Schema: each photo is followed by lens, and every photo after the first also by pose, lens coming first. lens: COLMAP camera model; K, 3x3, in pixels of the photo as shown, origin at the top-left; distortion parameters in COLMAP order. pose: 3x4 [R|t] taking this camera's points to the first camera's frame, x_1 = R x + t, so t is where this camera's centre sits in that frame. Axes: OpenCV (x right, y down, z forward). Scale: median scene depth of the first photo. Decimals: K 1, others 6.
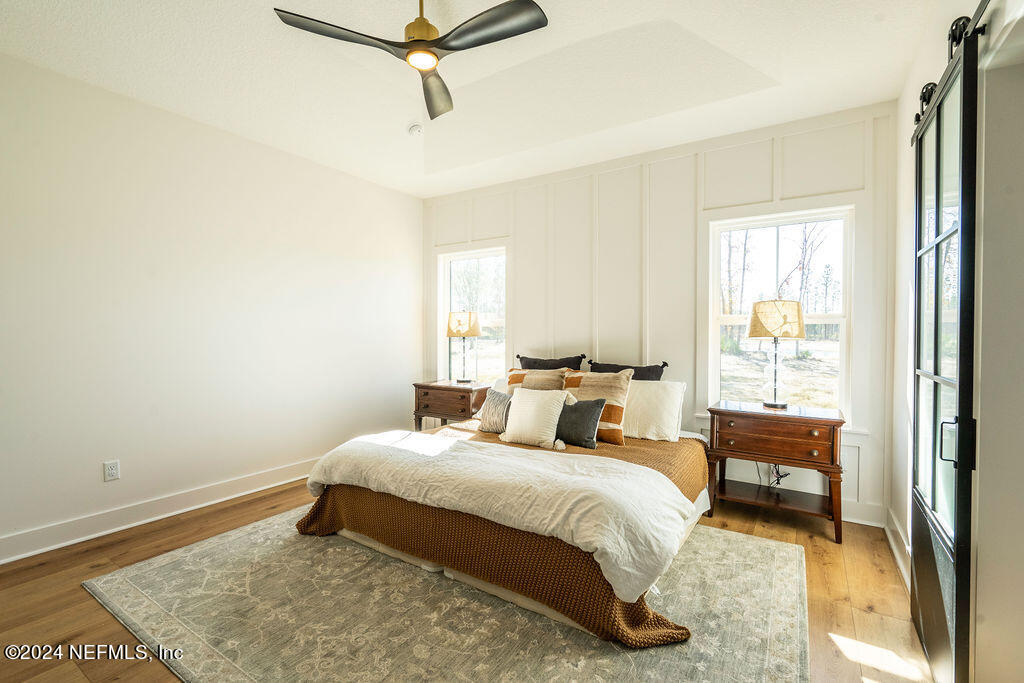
lens RADIAL K [[460.4, 0, 513.2], [0, 460.4, 339.0], [0, 0, 1]] dist [-0.002814, 0.000377]
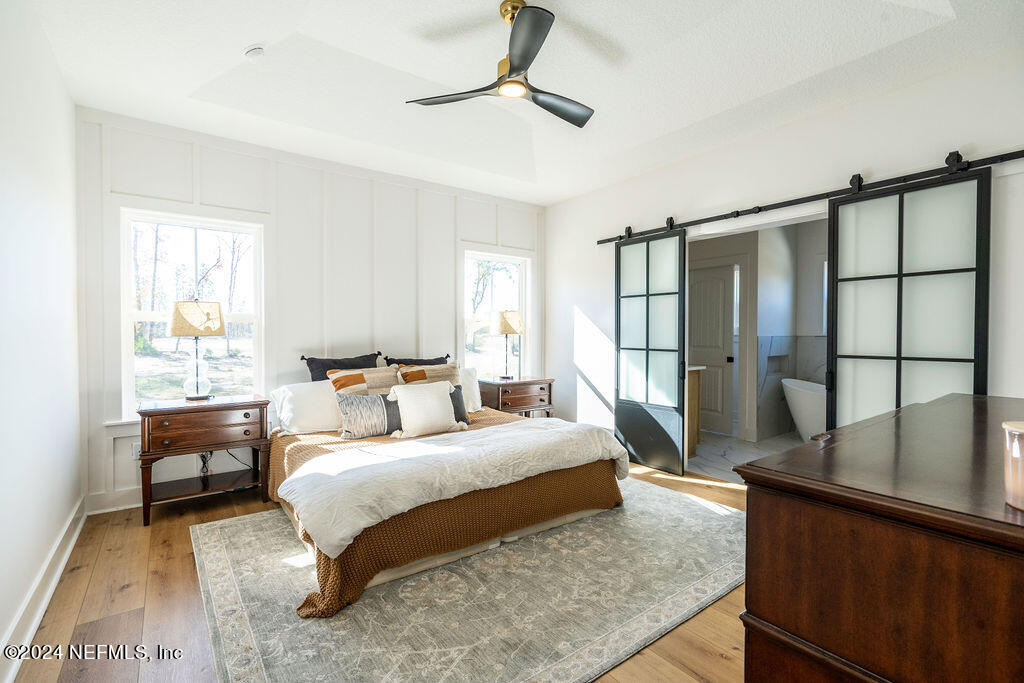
lens RADIAL K [[460.4, 0, 514.2], [0, 460.4, 339.2], [0, 0, 1]] dist [-0.002814, 0.000377]
pose [[0.344779, -0.014428, 0.938573, -0.904400], [0.010475, 0.999879, 0.011523, -0.004702], [-0.938626, 0.005859, 0.344888, 0.436007]]
